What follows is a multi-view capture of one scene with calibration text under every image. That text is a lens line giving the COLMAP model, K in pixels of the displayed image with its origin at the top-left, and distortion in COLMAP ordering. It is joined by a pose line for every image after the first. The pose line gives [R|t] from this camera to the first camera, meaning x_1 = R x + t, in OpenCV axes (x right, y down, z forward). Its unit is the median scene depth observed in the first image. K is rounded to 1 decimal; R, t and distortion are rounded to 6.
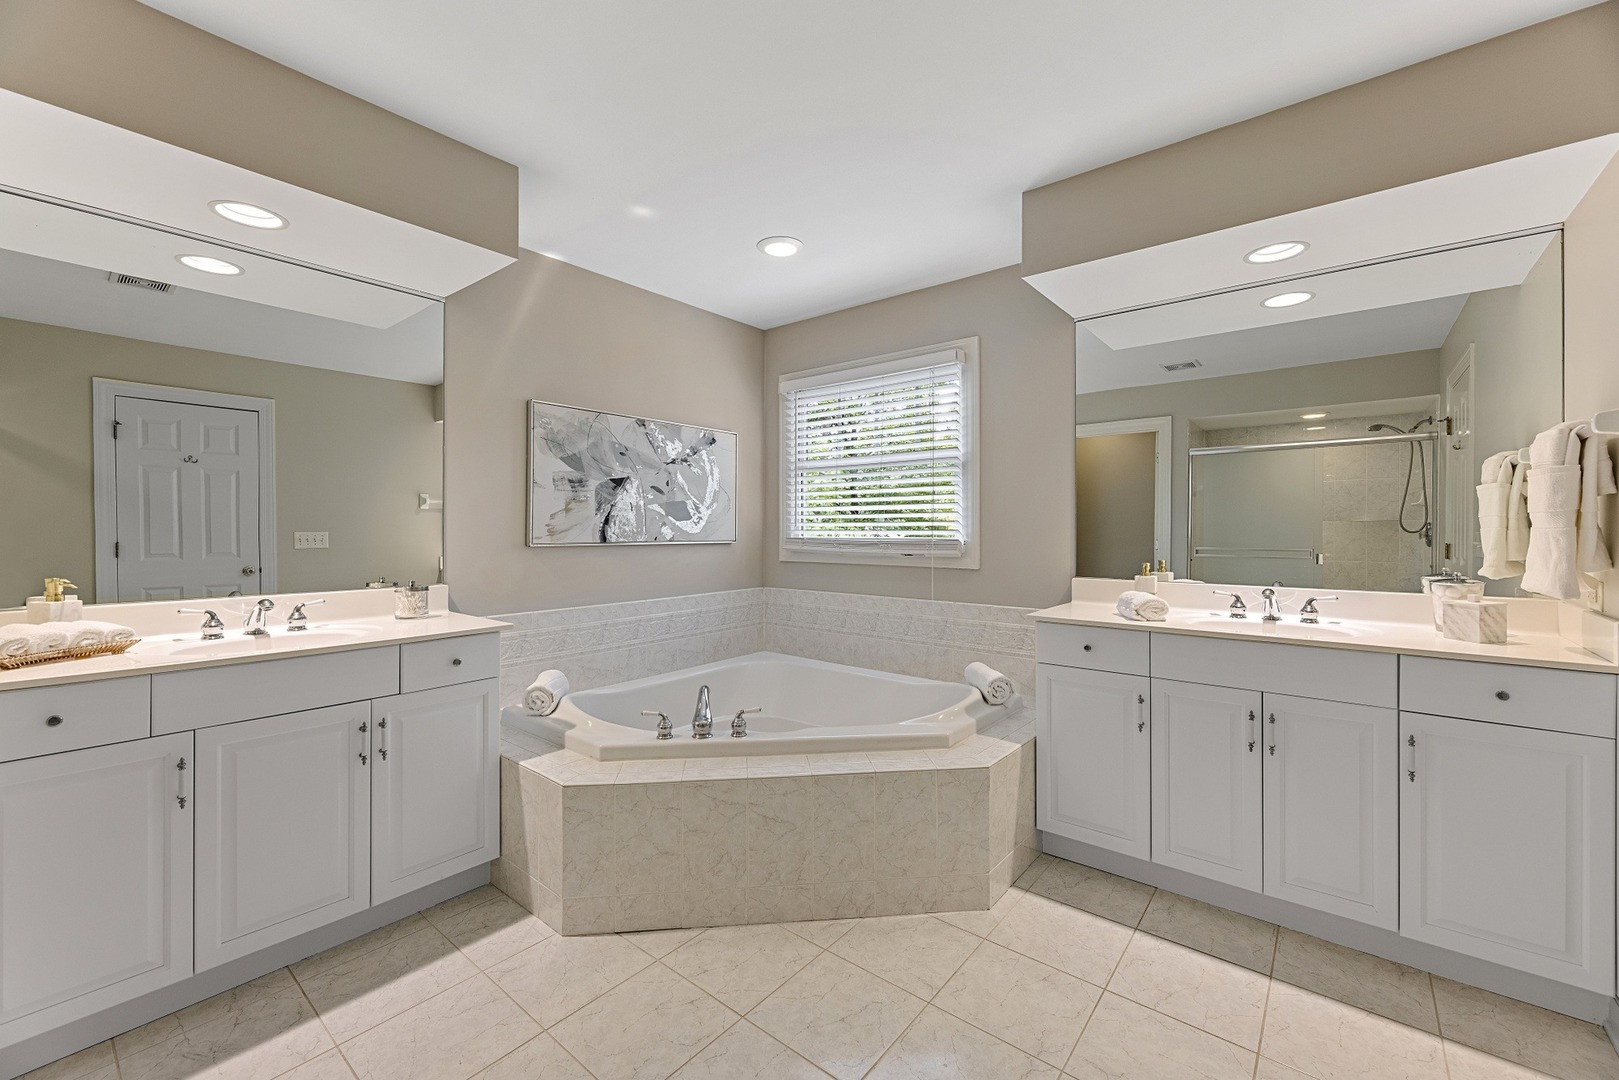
lens RADIAL K [[660.7, 0, 809.5], [0, 660.7, 540.0], [0, 0, 1]] dist [-0.001328, -0.000146]
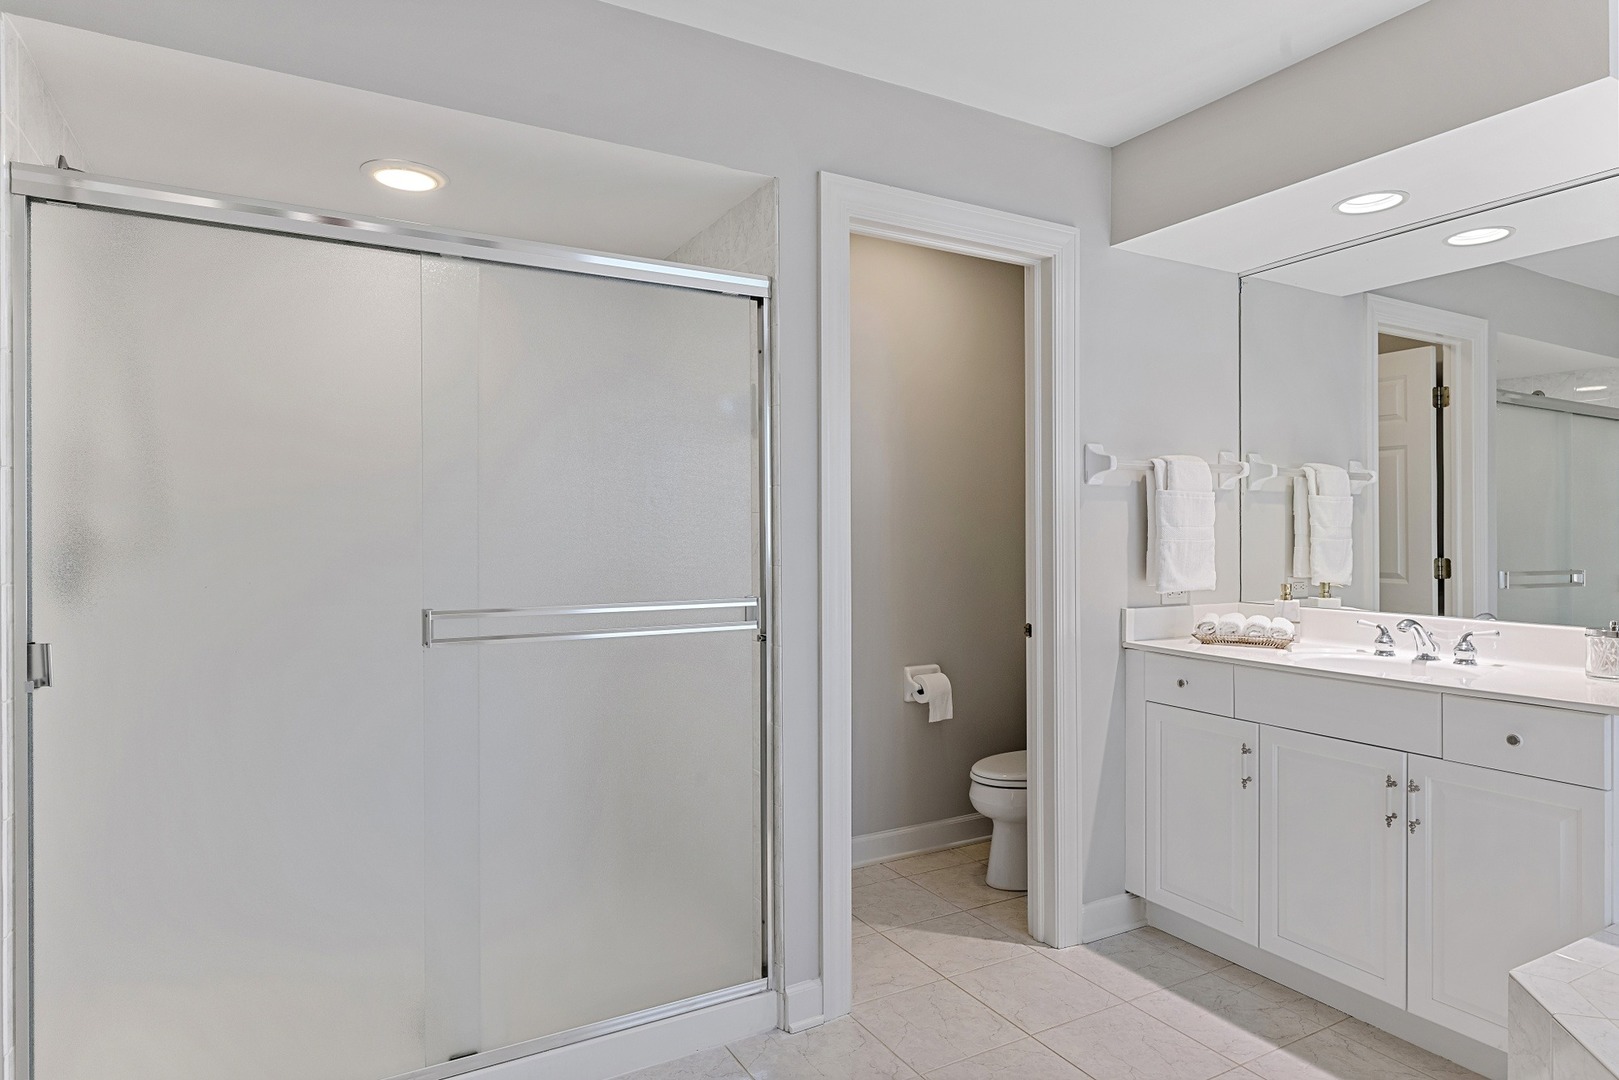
lens RADIAL K [[897.6, 0, 809.5], [0, 897.6, 540.0], [0, 0, 1]] dist [-0.000234, -0.000150]
pose [[-0.359731, 0.006406, -0.933034, 0.623991], [-0.017230, 0.999760, 0.013507, -0.021284], [0.932897, 0.020935, -0.359534, 0.707570]]
